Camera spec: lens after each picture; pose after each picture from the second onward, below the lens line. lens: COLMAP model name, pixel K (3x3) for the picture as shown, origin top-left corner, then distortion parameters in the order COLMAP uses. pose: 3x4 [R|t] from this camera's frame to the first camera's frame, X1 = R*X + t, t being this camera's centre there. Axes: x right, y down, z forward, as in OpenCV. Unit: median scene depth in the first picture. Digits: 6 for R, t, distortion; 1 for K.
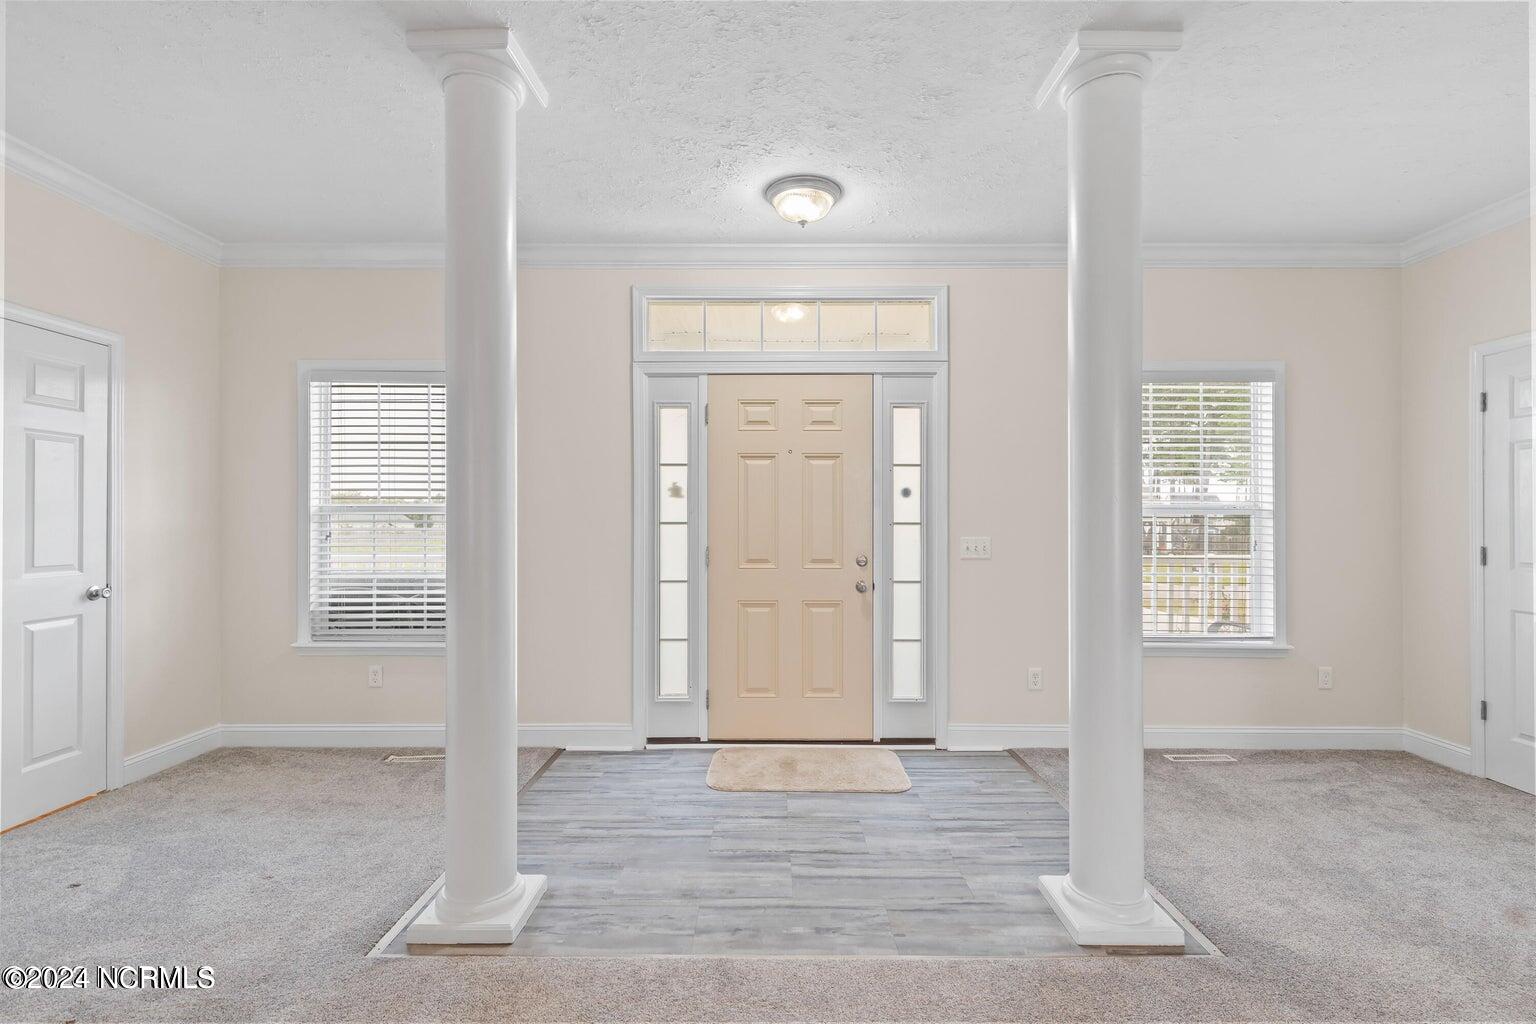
lens RADIAL K [[706.4, 0, 770.7], [0, 706.4, 514.0], [0, 0, 1]] dist [0.002928, -0.000872]
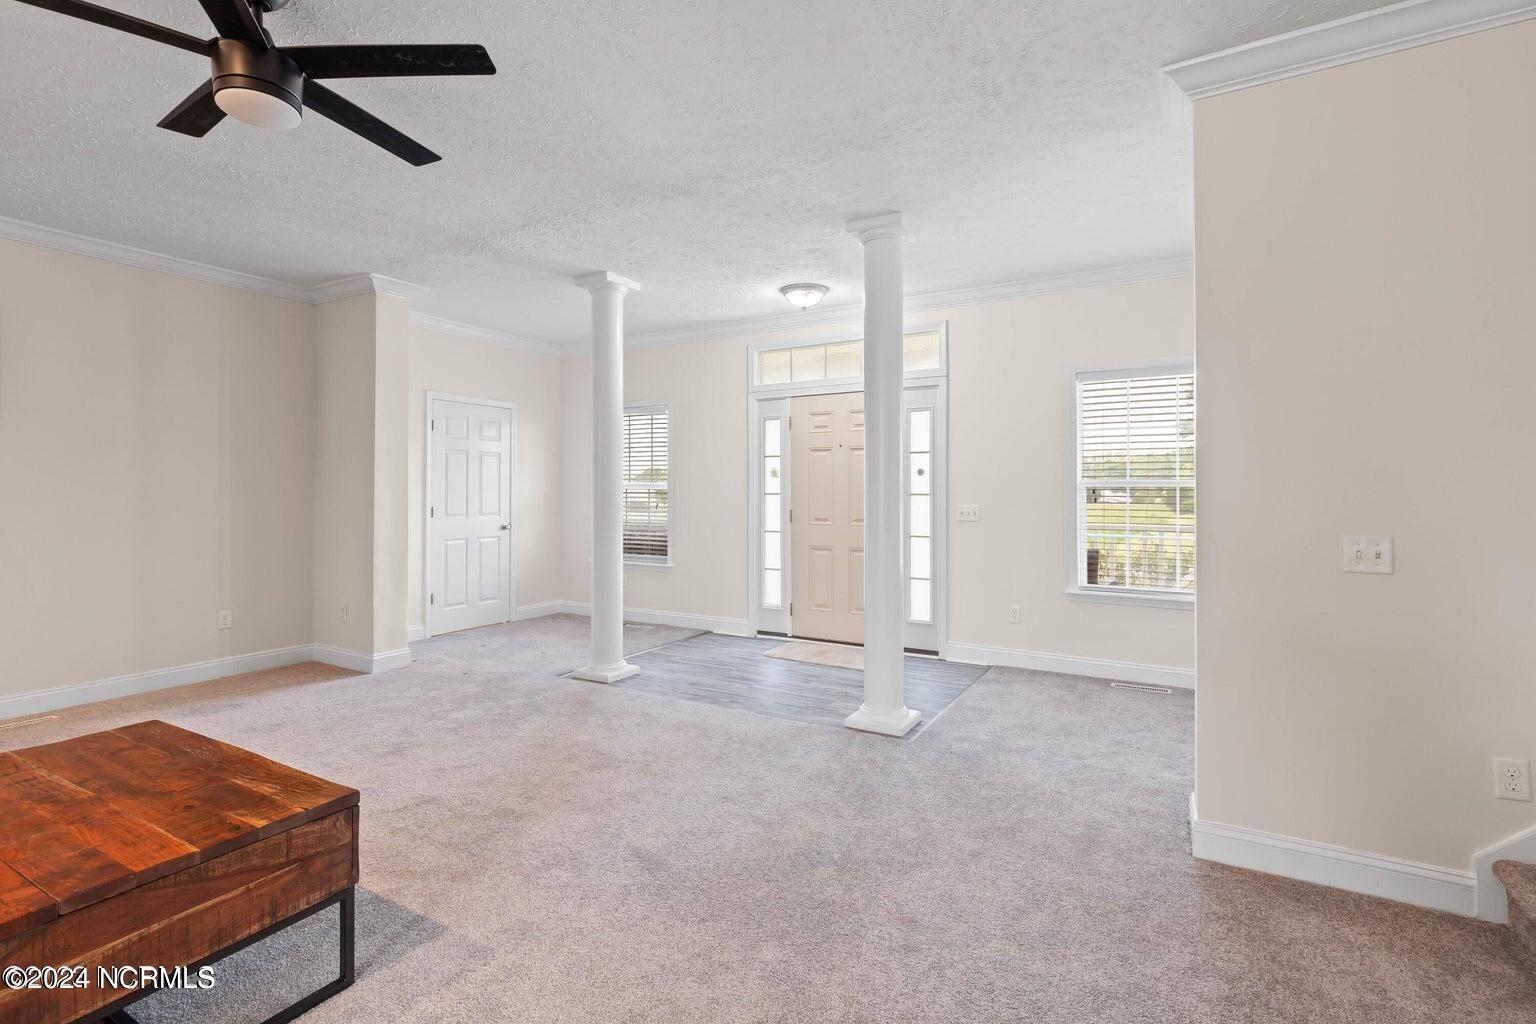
lens RADIAL K [[706.4, 0, 752.0], [0, 706.4, 478.6], [0, 0, 1]] dist [0.002928, -0.000872]
pose [[0.863264, -0.009199, -0.504669, 0.613293], [0.003977, 0.999927, -0.011425, -0.003512], [0.504737, 0.007856, 0.863237, -0.368313]]
